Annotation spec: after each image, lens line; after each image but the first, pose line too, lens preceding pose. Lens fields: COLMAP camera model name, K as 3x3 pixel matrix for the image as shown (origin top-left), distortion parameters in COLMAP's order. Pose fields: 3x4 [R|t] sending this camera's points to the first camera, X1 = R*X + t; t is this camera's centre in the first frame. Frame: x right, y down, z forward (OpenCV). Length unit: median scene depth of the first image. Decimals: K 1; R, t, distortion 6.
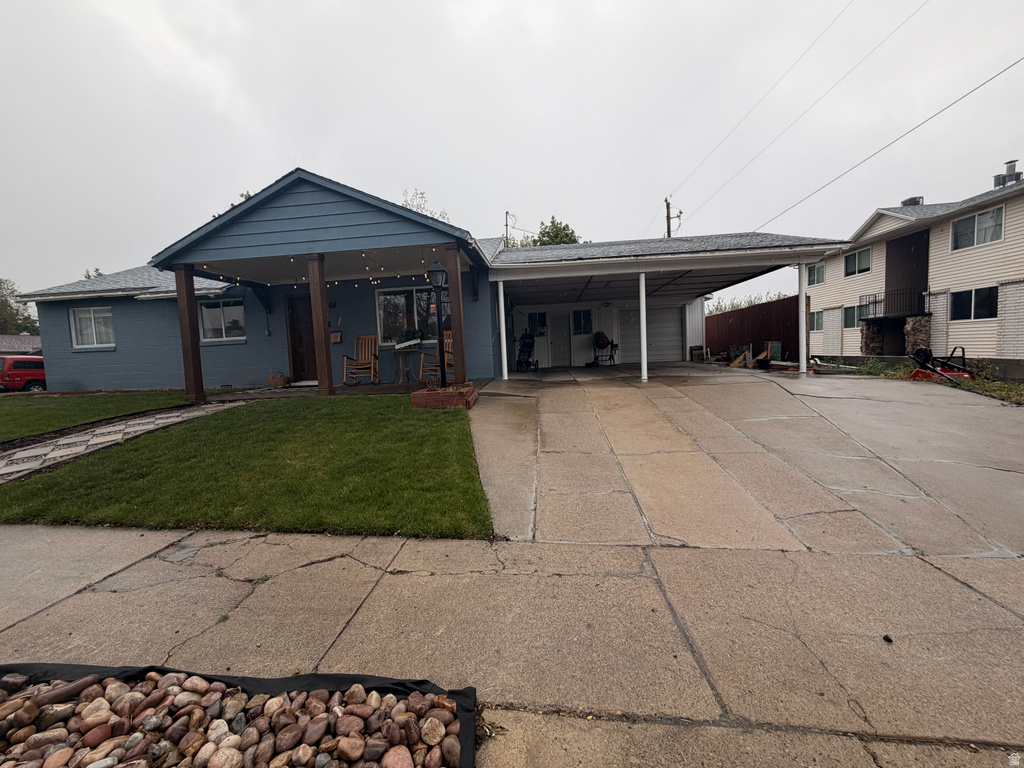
lens RADIAL K [[409.6, 0, 517.6], [0, 409.6, 381.7], [0, 0, 1]] dist [-0.001722, 0.000176]
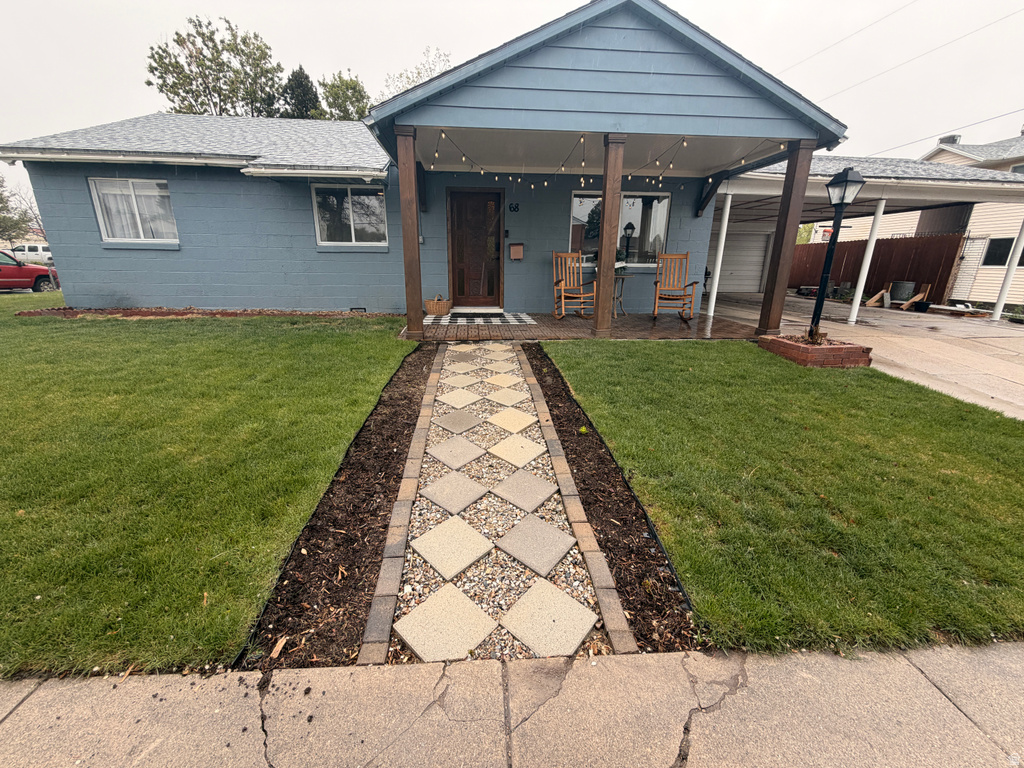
lens RADIAL K [[409.6, 0, 513.7], [0, 409.6, 380.9], [0, 0, 1]] dist [-0.001722, 0.000176]
pose [[0.982600, 0.005103, 0.185663, -0.349211], [-0.043037, 0.978673, 0.200866, -0.014895], [-0.180678, -0.205362, 0.961864, 0.122697]]
